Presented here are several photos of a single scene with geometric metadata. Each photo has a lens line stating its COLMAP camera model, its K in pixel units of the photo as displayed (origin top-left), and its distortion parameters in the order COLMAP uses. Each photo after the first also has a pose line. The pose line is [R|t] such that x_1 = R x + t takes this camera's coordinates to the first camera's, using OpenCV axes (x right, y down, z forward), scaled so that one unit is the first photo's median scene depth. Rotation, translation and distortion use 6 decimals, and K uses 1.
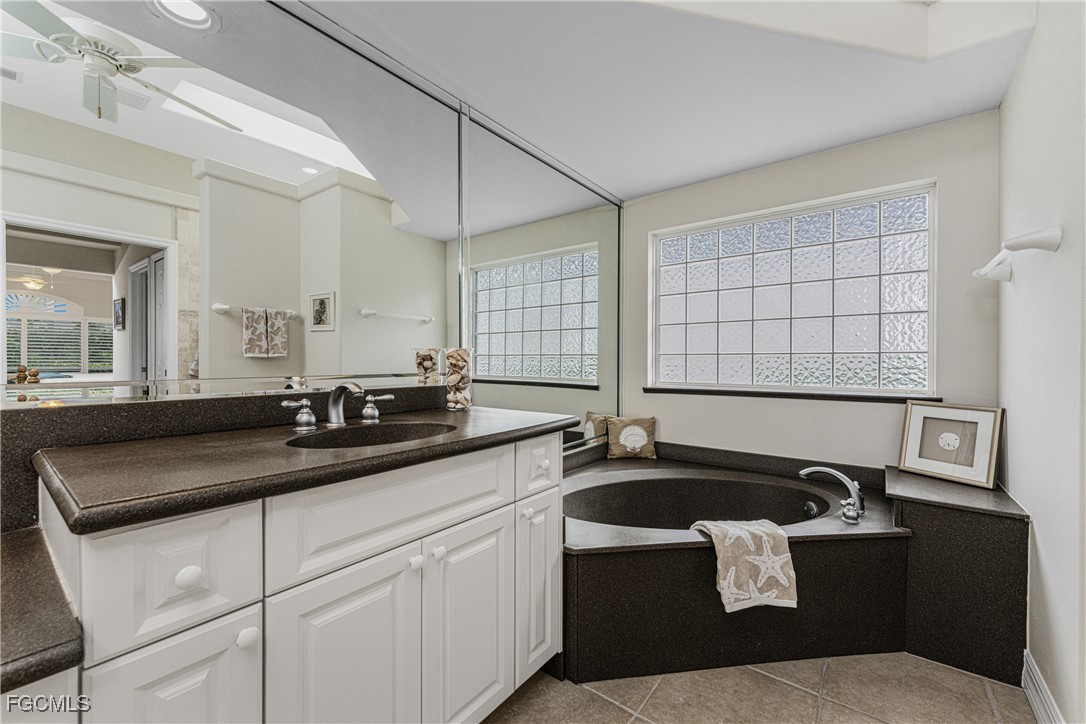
lens RADIAL K [[438.7, 0, 539.5], [0, 438.7, 361.8], [0, 0, 1]] dist [-0.000382, -0.000171]
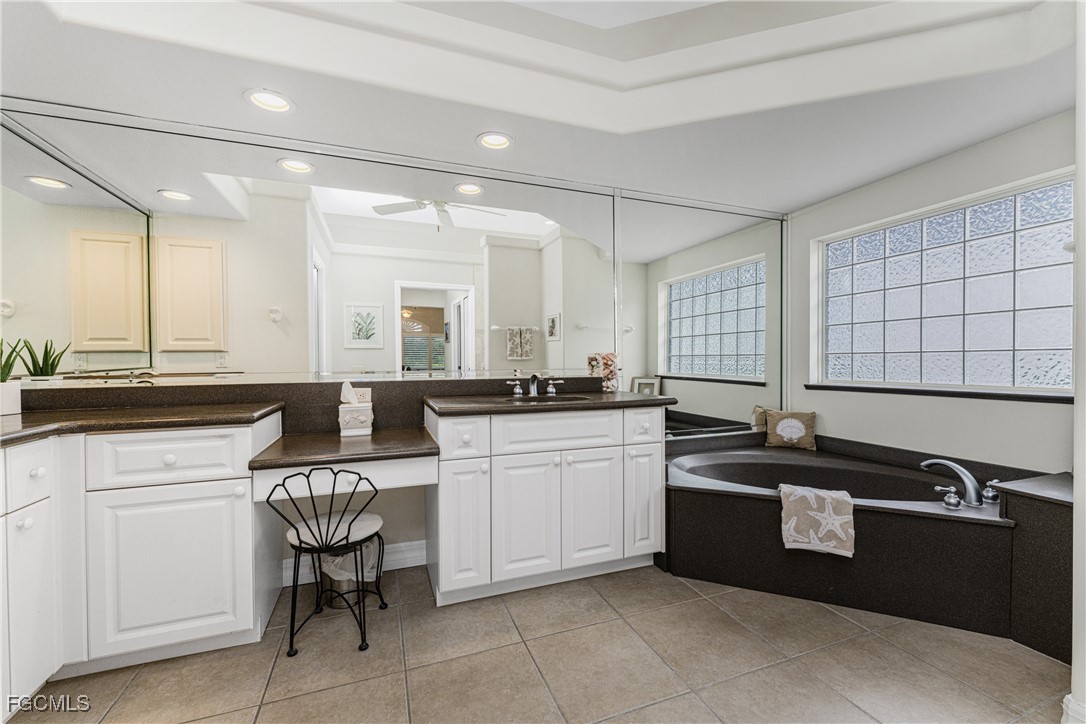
lens RADIAL K [[438.7, 0, 539.5], [0, 438.7, 361.8], [0, 0, 1]] dist [-0.000382, -0.000171]
pose [[0.848258, -0.006209, -0.529547, 0.424692], [0.005518, 0.999981, -0.002886, 0.003882], [0.529555, -0.000473, 0.848276, -0.444296]]
